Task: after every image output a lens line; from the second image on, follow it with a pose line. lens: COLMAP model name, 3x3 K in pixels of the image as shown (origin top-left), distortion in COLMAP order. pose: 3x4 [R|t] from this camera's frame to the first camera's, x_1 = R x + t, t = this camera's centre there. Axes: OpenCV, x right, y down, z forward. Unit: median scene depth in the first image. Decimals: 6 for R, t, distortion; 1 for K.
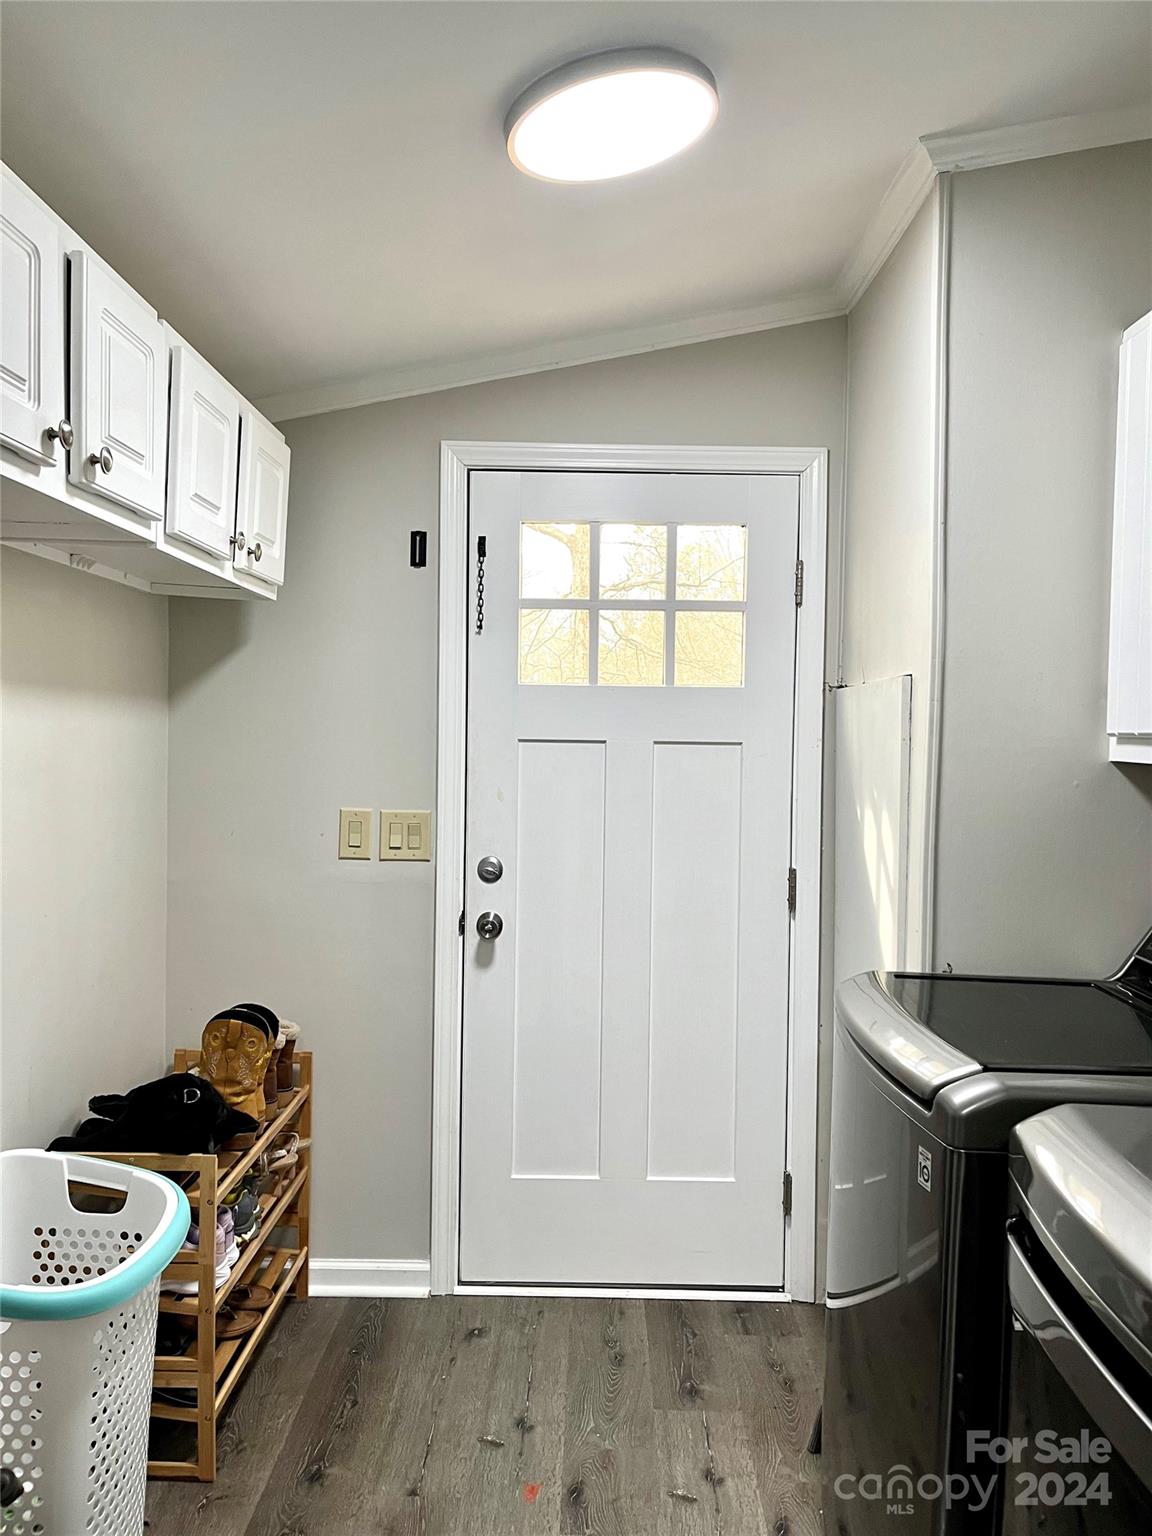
lens RADIAL K [[1161.3, 0, 578.9], [0, 1161.3, 769.7], [0, 0, 1]] dist [0.048988, -0.032124]
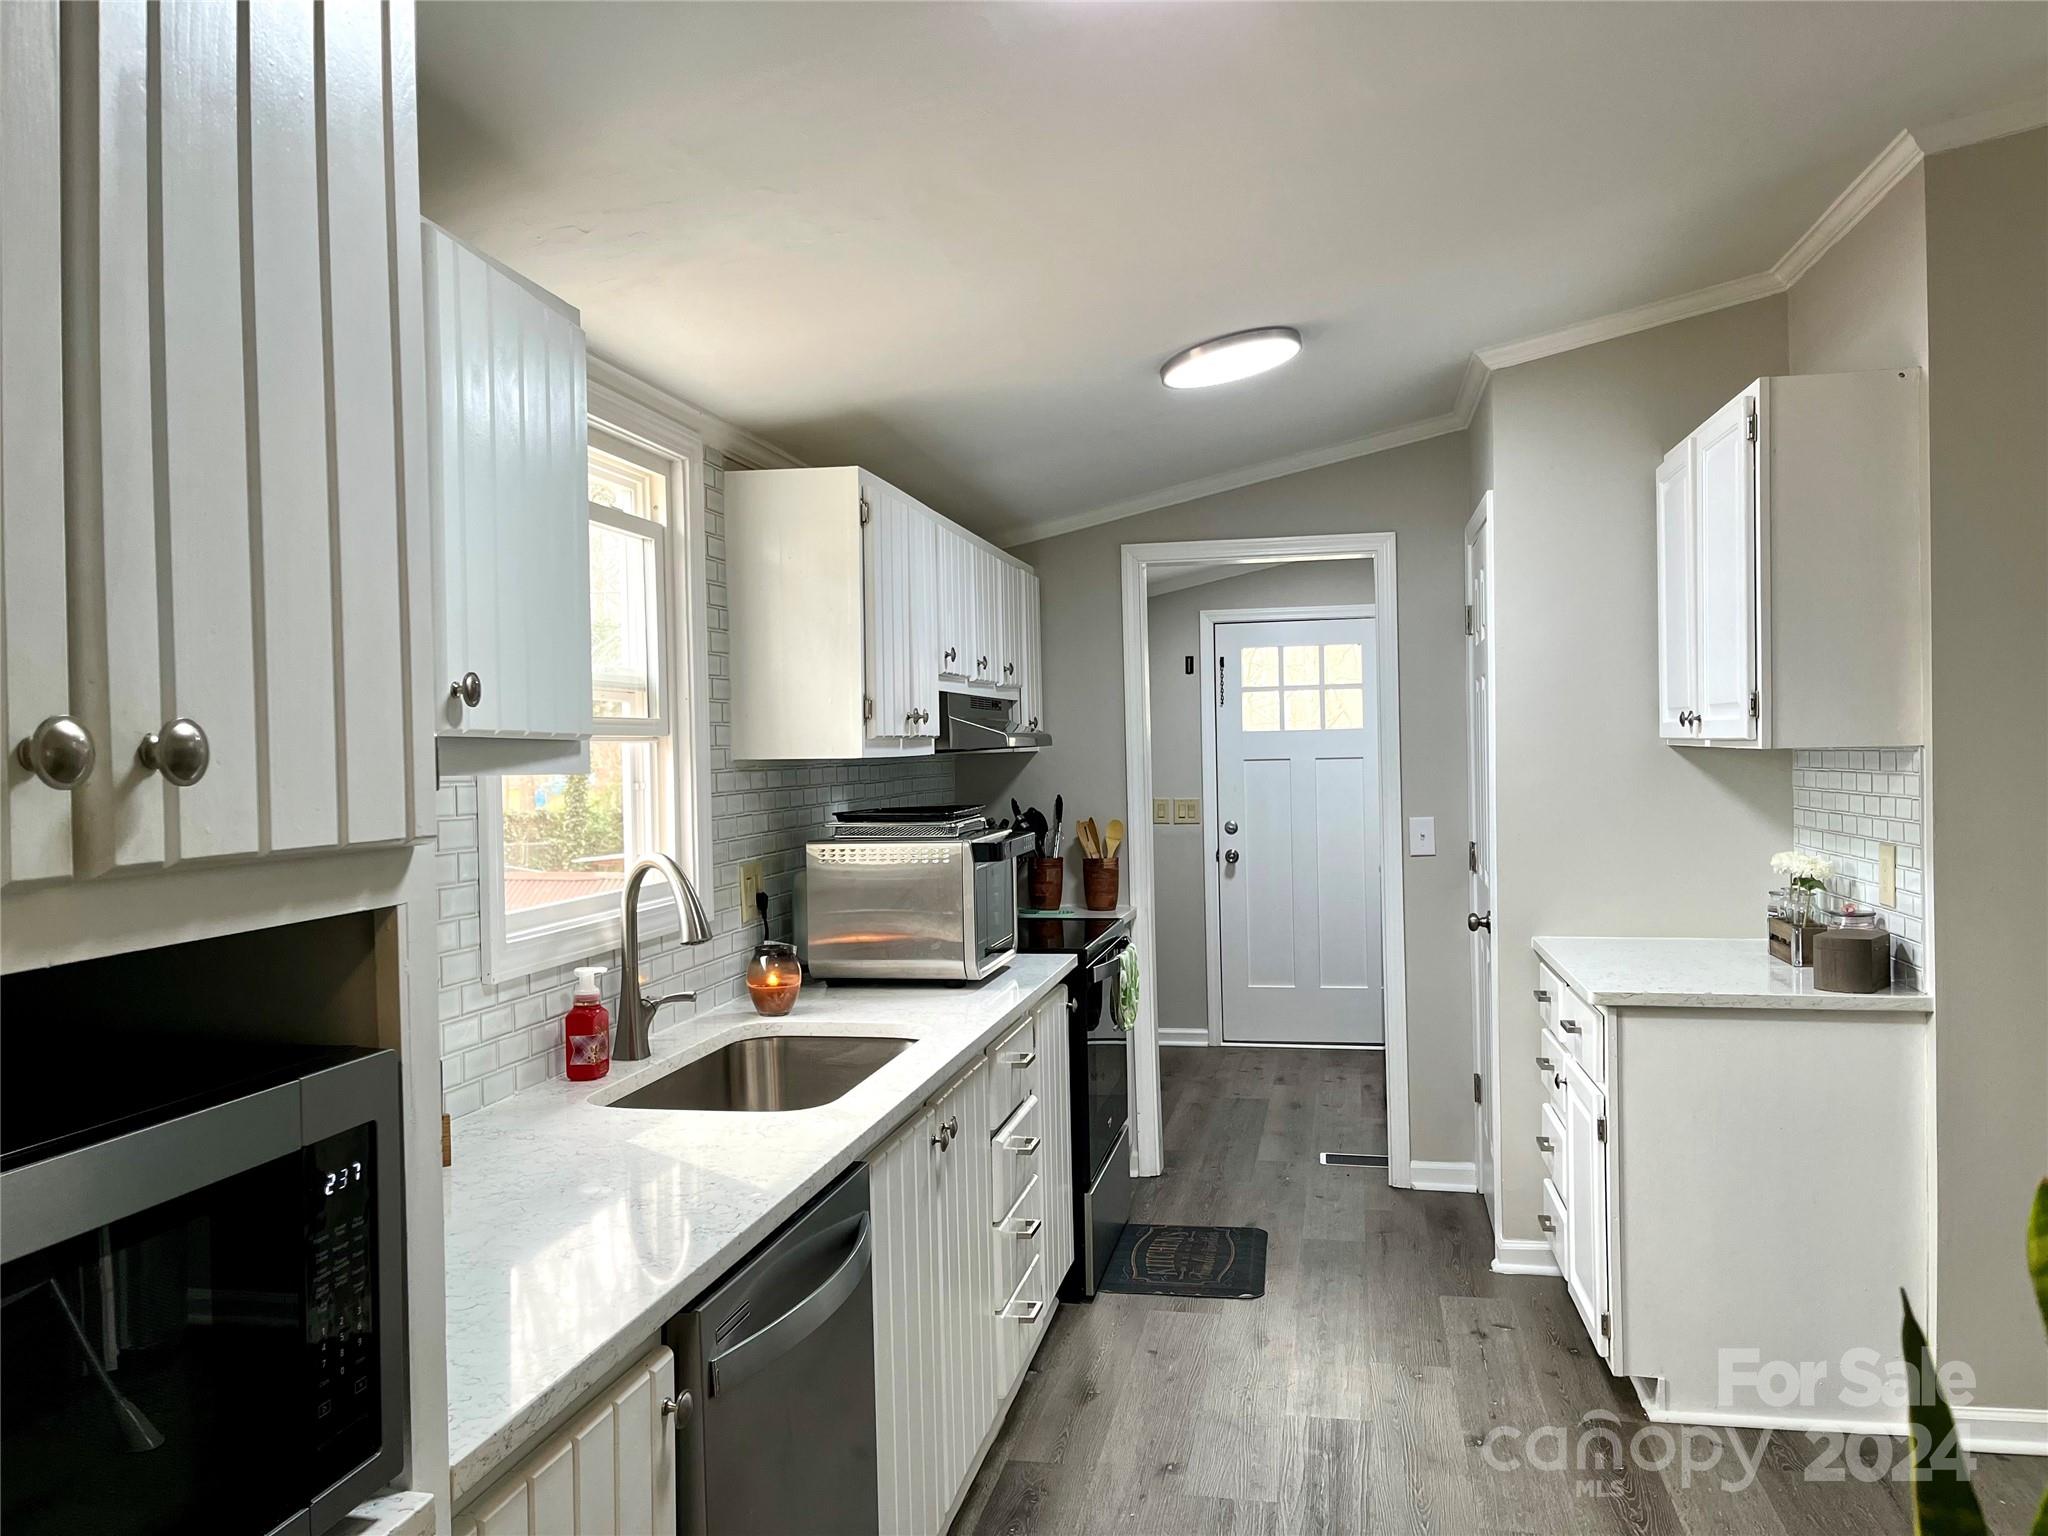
lens RADIAL K [[1548.4, 0, 1015.2], [0, 1548.4, 762.9], [0, 0, 1]] dist [0.048988, -0.032124]
pose [[0.985735, -0.033593, -0.164918, -0.001994], [0.033791, 0.999428, -0.001609, -0.029361], [0.164878, -0.003987, 0.986306, -1.601116]]
